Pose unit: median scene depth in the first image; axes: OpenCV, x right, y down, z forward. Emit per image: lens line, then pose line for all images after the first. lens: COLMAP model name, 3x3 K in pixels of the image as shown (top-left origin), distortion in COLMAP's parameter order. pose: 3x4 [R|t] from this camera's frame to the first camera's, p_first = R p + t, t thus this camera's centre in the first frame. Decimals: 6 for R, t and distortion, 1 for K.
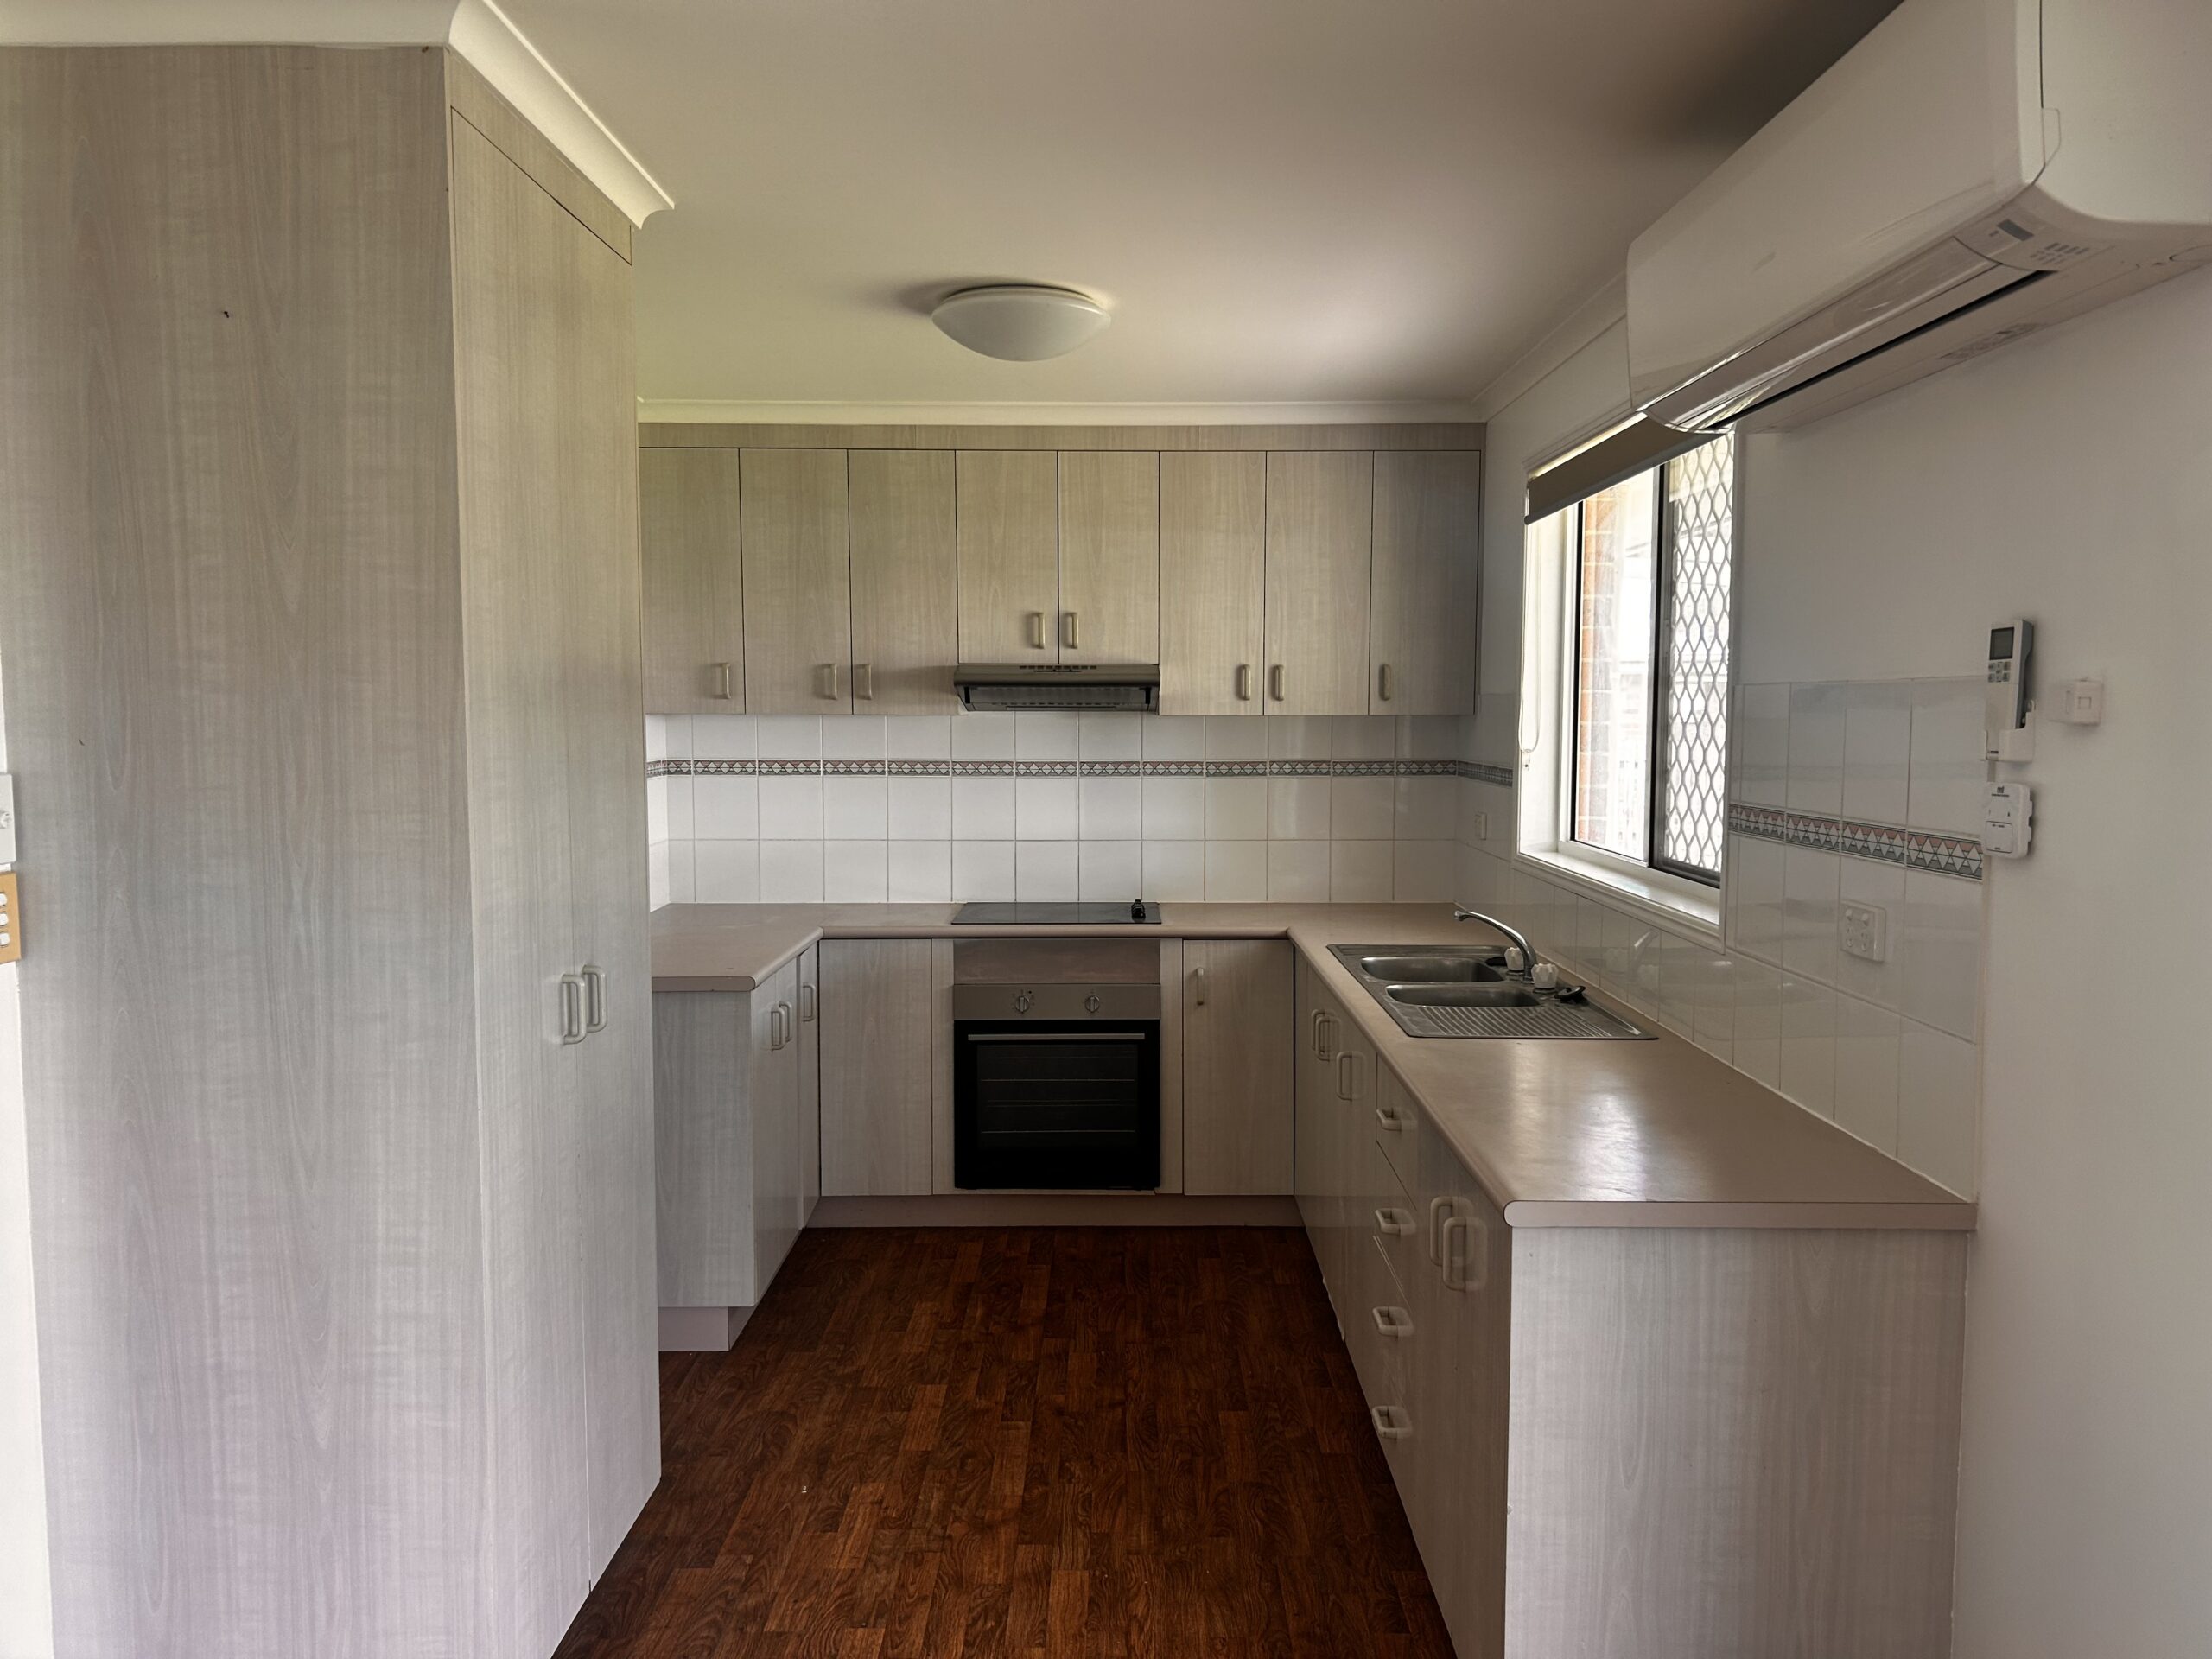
lens RADIAL K [[1667.1, 0, 1107.1], [0, 1667.1, 830.4], [0, 0, 1]] dist [-0.000996, -0.003387]
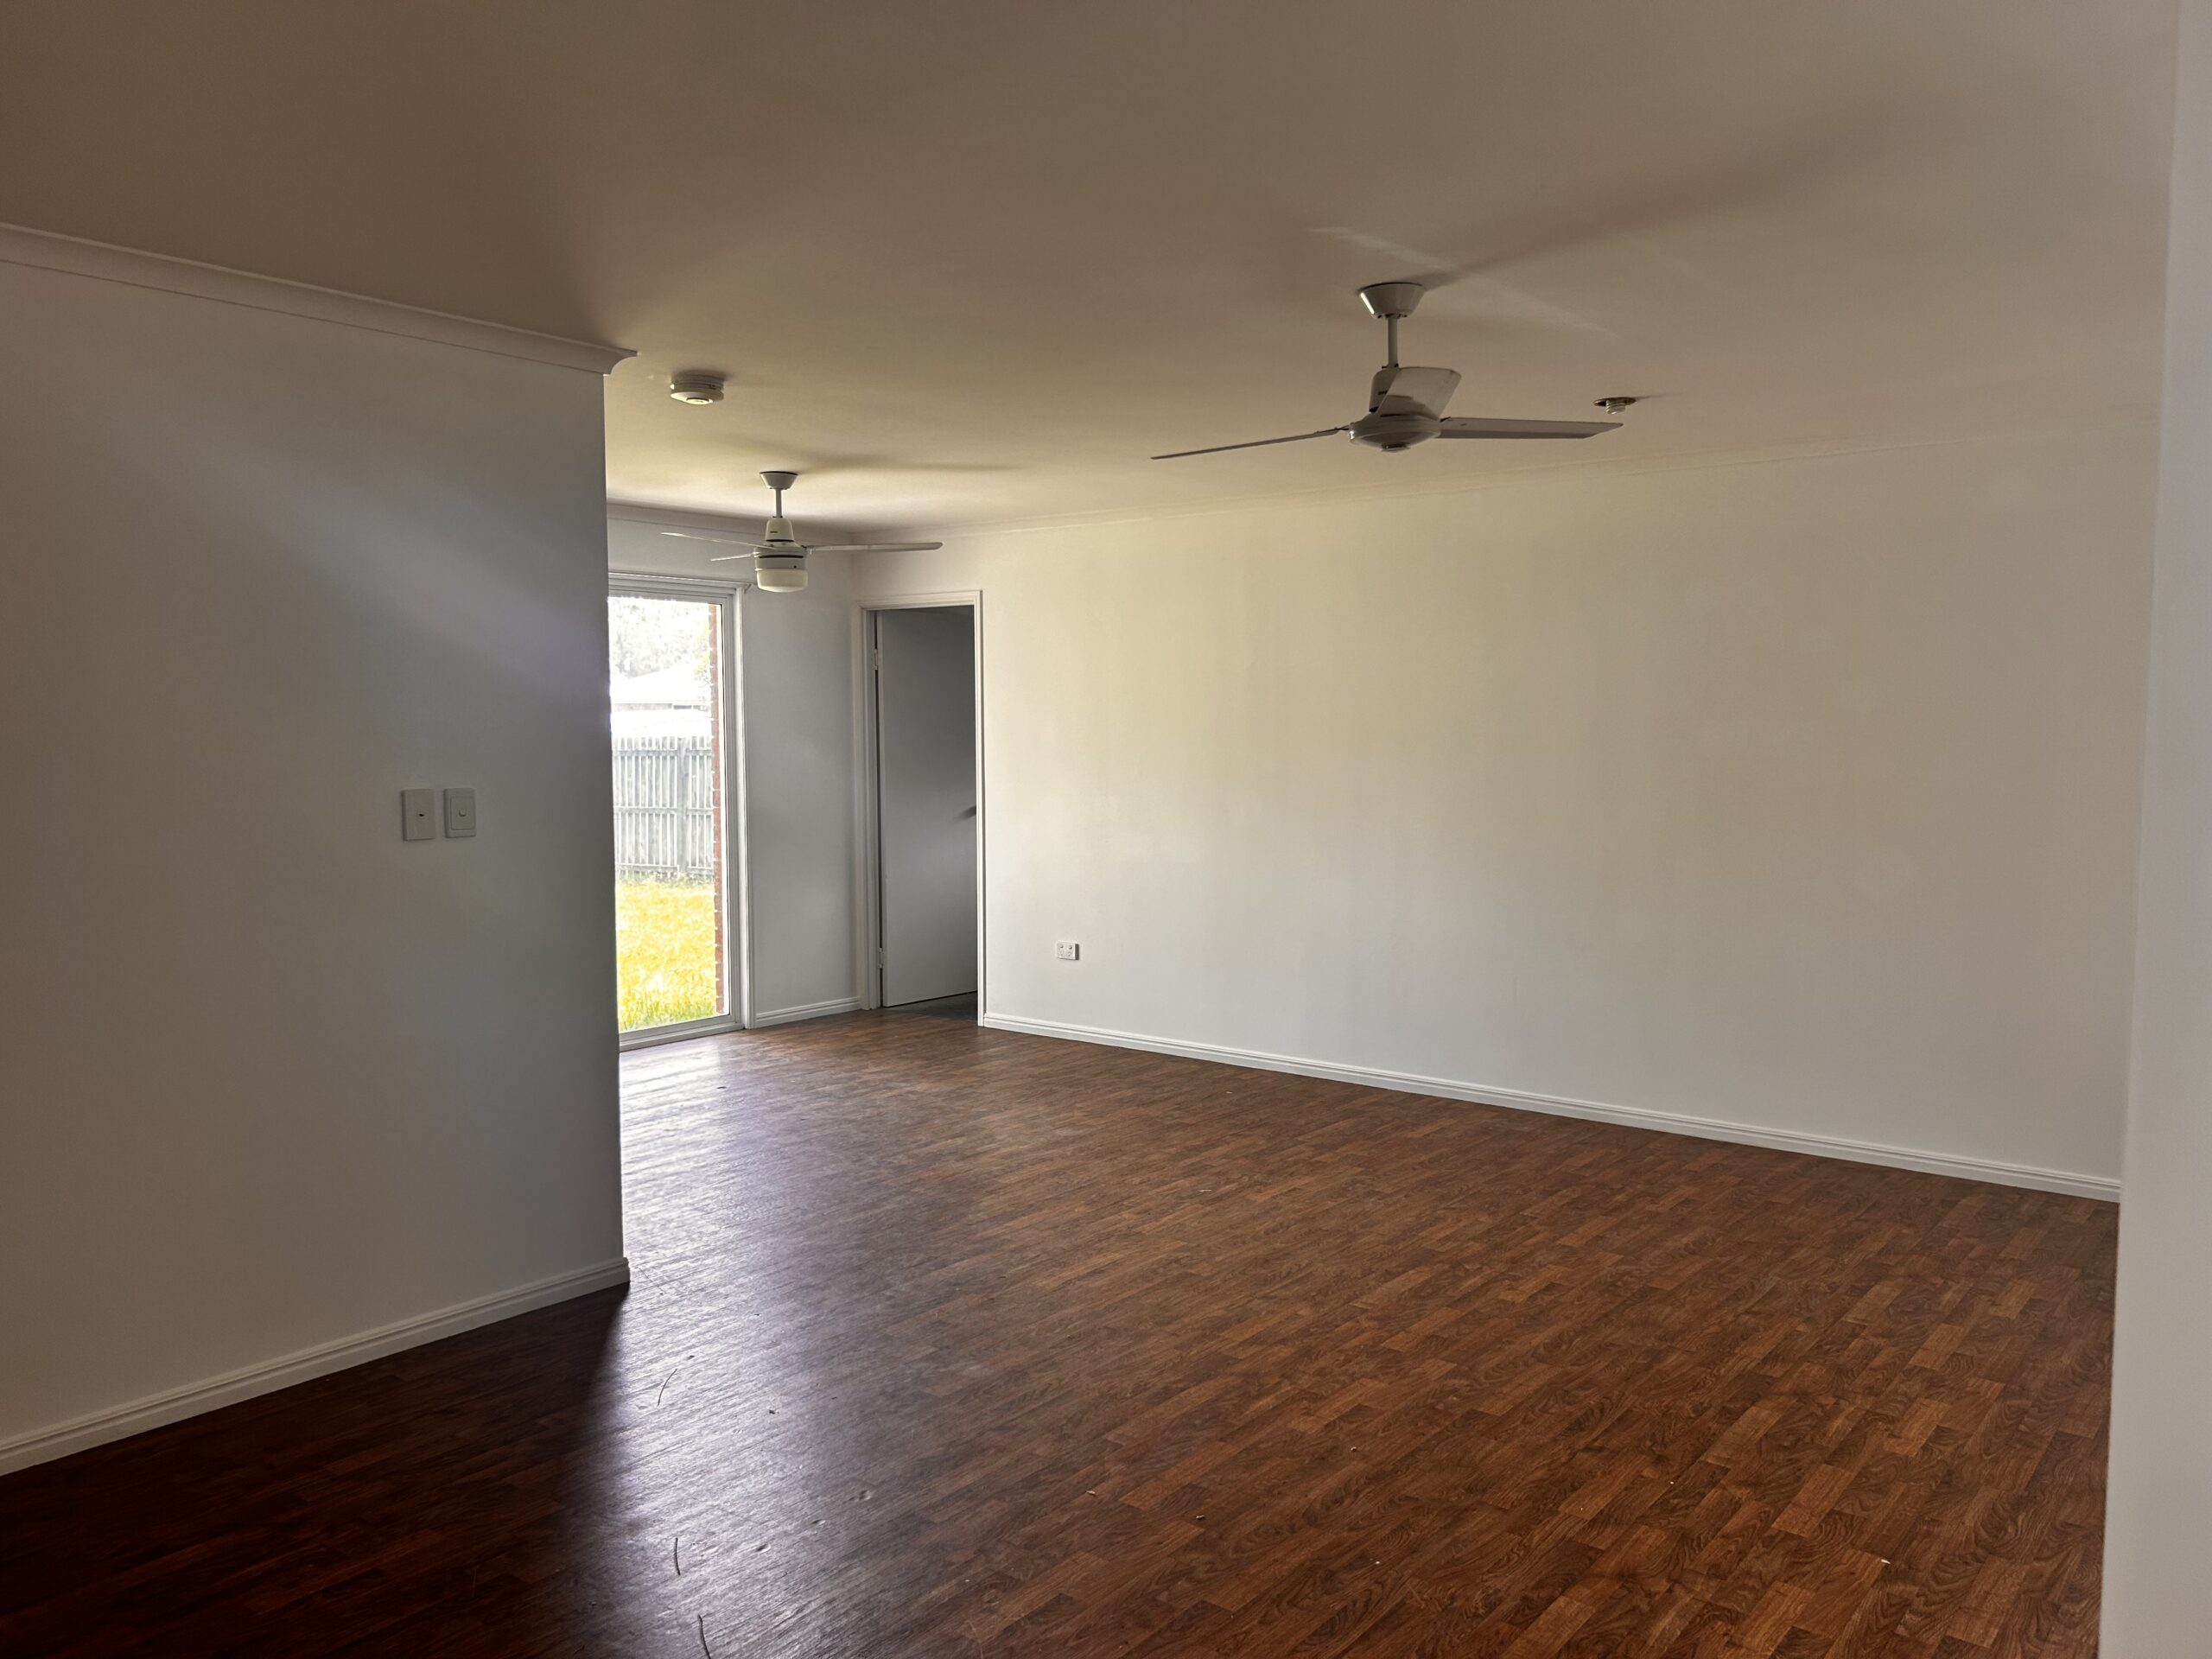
lens RADIAL K [[1667.1, 0, 1106.2], [0, 1667.1, 830.0], [0, 0, 1]] dist [-0.000996, -0.003387]
pose [[-0.783488, -0.053650, 0.619087, -0.342757], [0.039411, 0.989970, 0.135668, -0.135897], [-0.620156, 0.130693, -0.773515, 1.869743]]
